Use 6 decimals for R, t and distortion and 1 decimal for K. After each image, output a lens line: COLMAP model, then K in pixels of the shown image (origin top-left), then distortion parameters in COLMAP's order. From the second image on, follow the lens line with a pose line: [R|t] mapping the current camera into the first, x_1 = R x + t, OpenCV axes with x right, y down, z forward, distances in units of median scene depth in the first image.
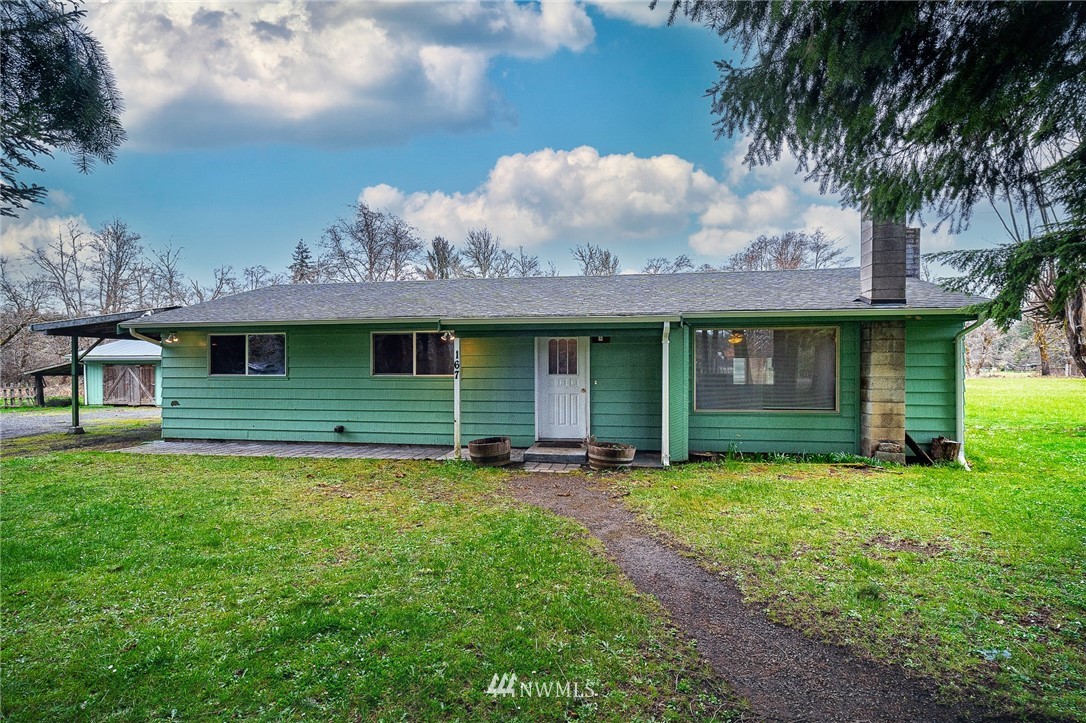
lens RADIAL K [[503.6, 0, 541.0], [0, 503.6, 366.7], [0, 0, 1]] dist [-0.001507, 0.000723]
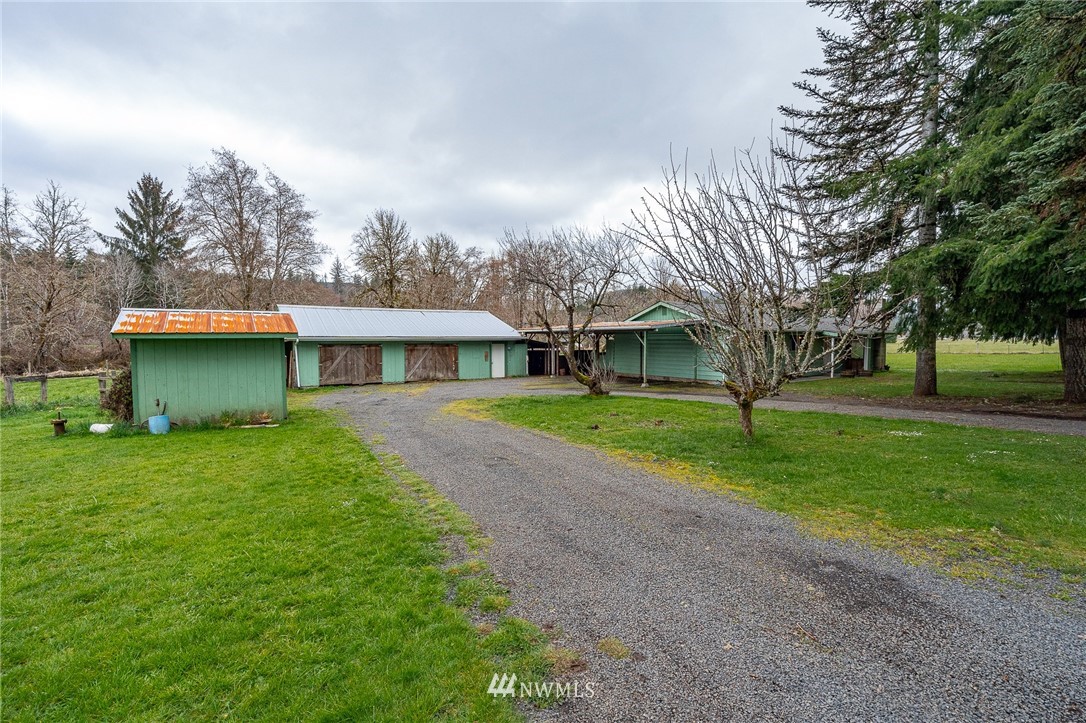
lens RADIAL K [[542.1, 0, 545.5], [0, 542.1, 362.7], [0, 0, 1]] dist [0.004123, 0.002504]
pose [[0.750972, -0.032997, 0.659509, -1.260635], [-0.001421, 0.998668, 0.051584, -0.026339], [-0.660332, -0.039675, 0.749925, -0.102660]]
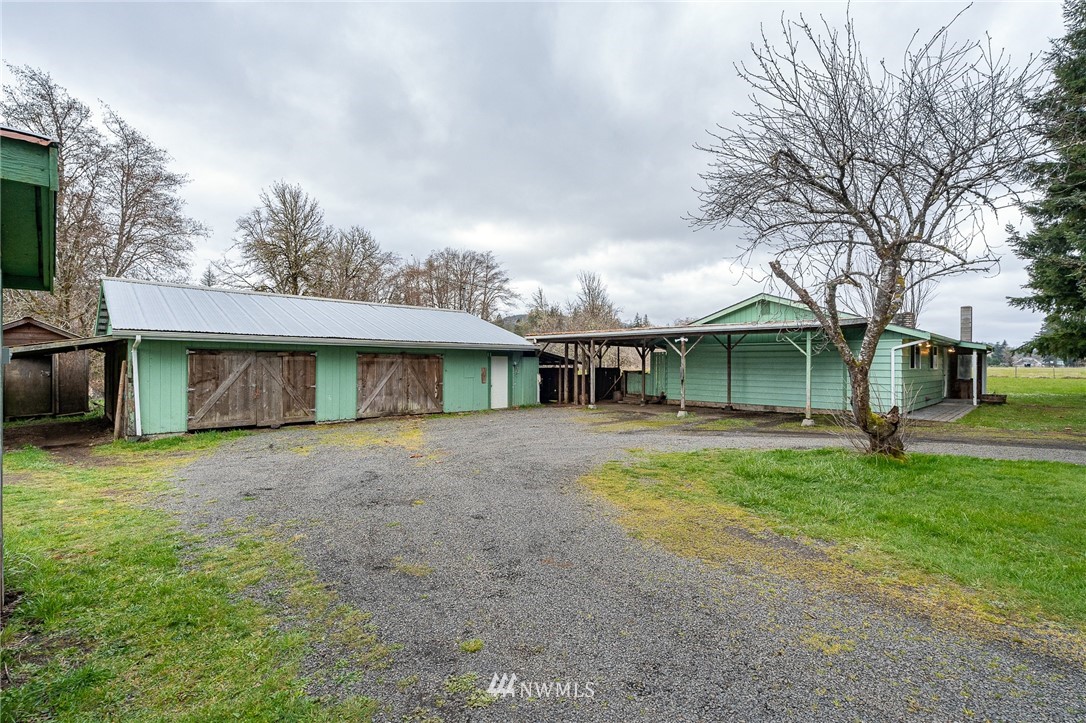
lens RADIAL K [[508.3, 0, 541.1], [0, 508.3, 367.0], [0, 0, 1]] dist [0.003989, -0.000940]
pose [[0.590521, -0.002989, 0.807017, -1.085927], [-0.010239, 0.999885, 0.011196, 0.002885], [-0.806957, -0.014874, 0.590422, 0.427426]]
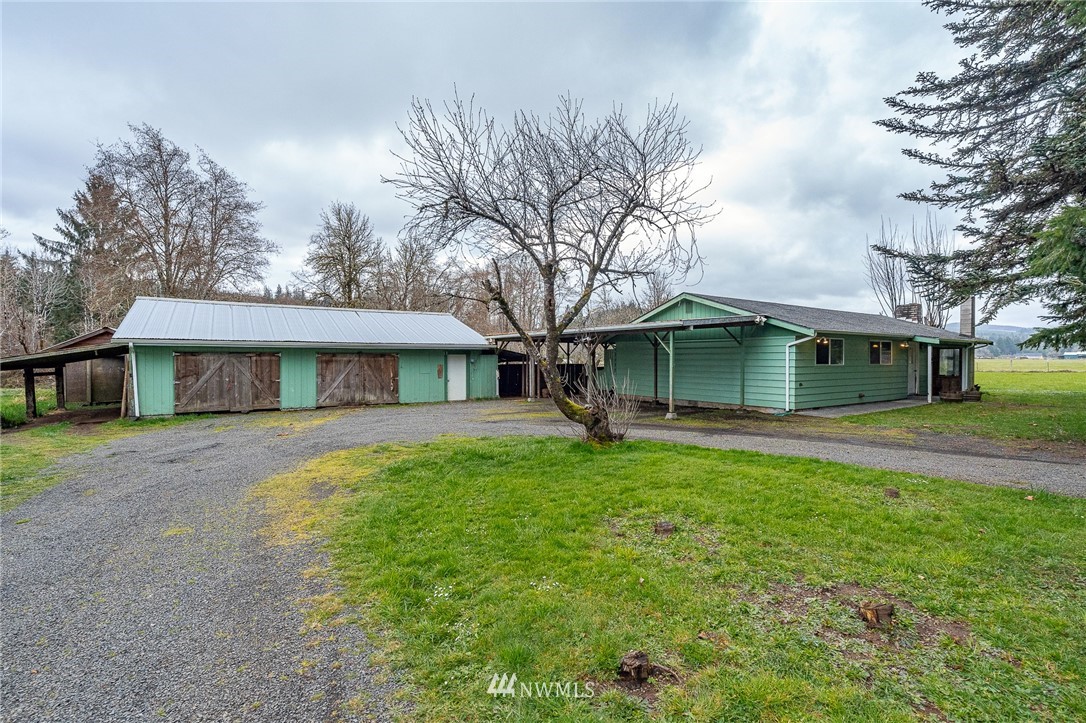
lens RADIAL K [[508.8, 0, 548.4], [0, 508.8, 366.8], [0, 0, 1]] dist [0.001354, 0.001296]
pose [[0.736097, -0.012552, 0.676760, -0.974840], [-0.004603, 0.999712, 0.023548, -0.004202], [-0.676861, -0.020449, 0.735827, 0.182355]]
